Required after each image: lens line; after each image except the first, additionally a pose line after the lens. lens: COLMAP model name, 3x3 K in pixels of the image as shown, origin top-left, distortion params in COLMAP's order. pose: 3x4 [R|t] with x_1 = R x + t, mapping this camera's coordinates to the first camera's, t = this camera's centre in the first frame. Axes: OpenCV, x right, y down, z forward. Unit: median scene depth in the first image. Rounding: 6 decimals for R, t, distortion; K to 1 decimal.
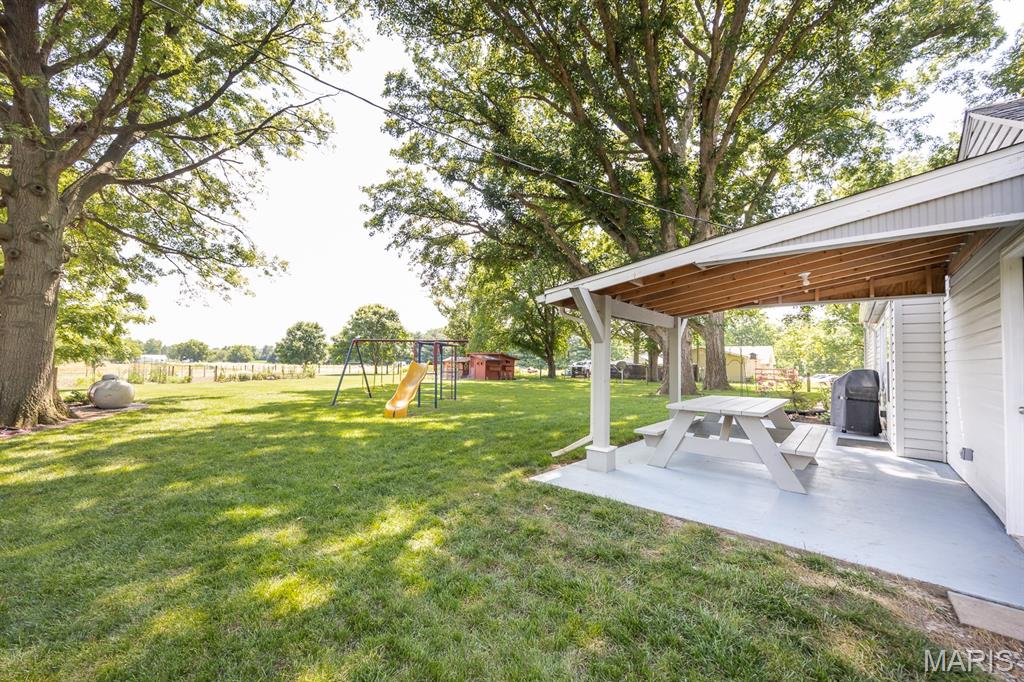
lens RADIAL K [[399.6, 0, 512.2], [0, 399.6, 338.4], [0, 0, 1]] dist [0.000287, -0.000145]
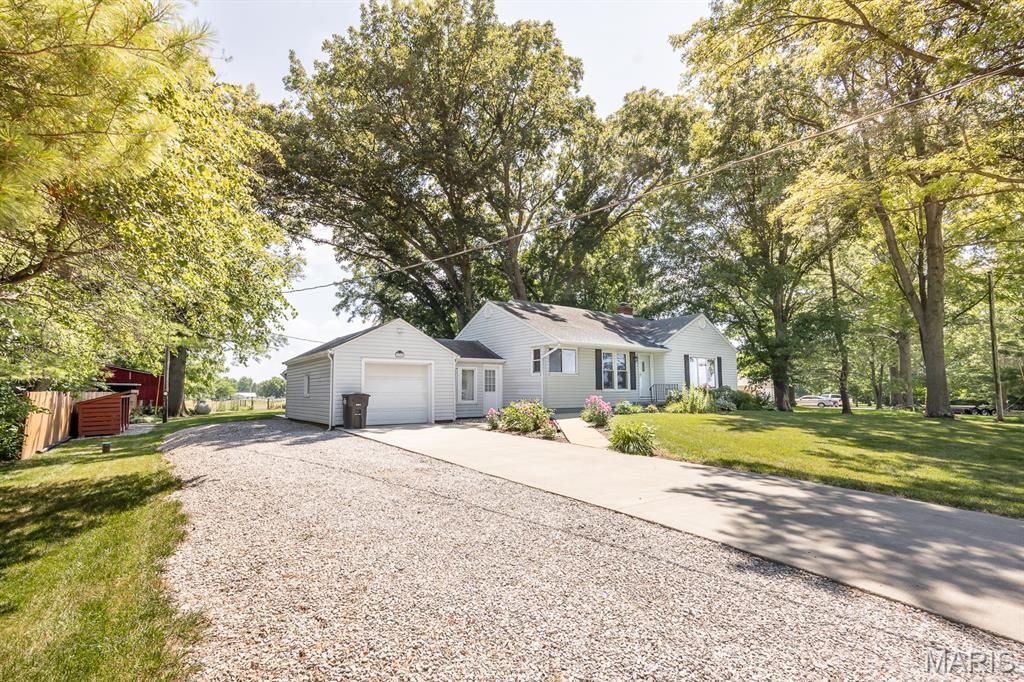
lens RADIAL K [[483.3, 0, 512.0], [0, 483.3, 341.0], [0, 0, 1]] dist [0.000567, -0.000060]
pose [[0.971731, -0.047081, -0.231350, 1.537368], [0.035830, 0.997973, -0.052597, -0.045041], [0.233357, 0.042821, 0.971448, -1.442375]]
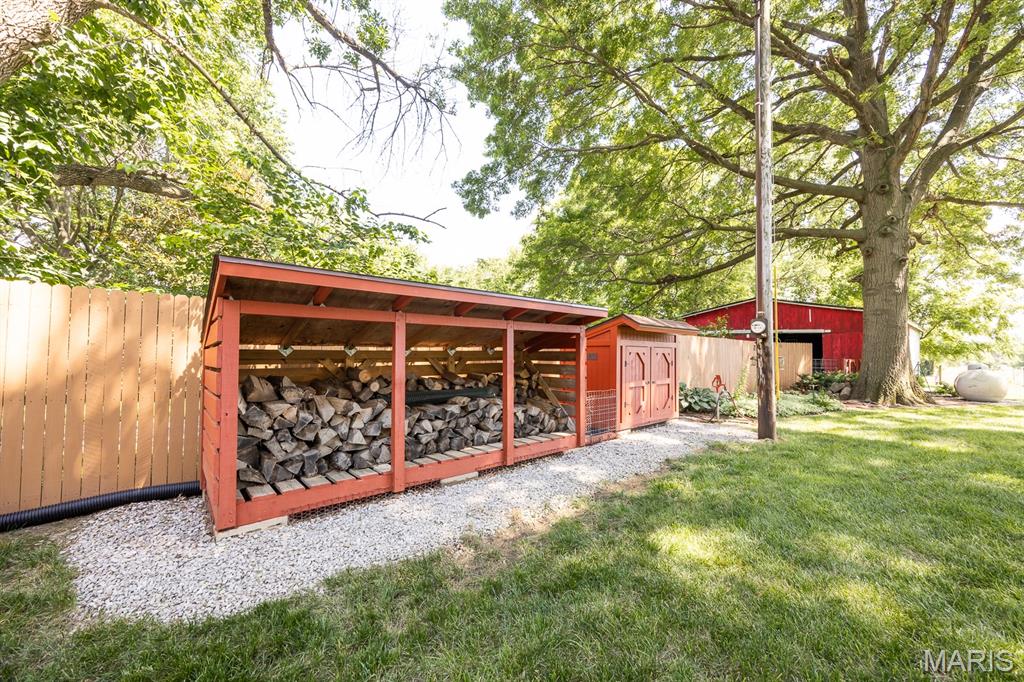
lens RADIAL K [[399.6, 0, 512.2], [0, 399.6, 338.4], [0, 0, 1]] dist [0.000287, -0.000145]
pose [[-0.116784, -0.049715, -0.991912, -0.008883], [0.033180, 0.997993, -0.053927, 0.051339], [0.992603, -0.039210, -0.114900, 0.093170]]
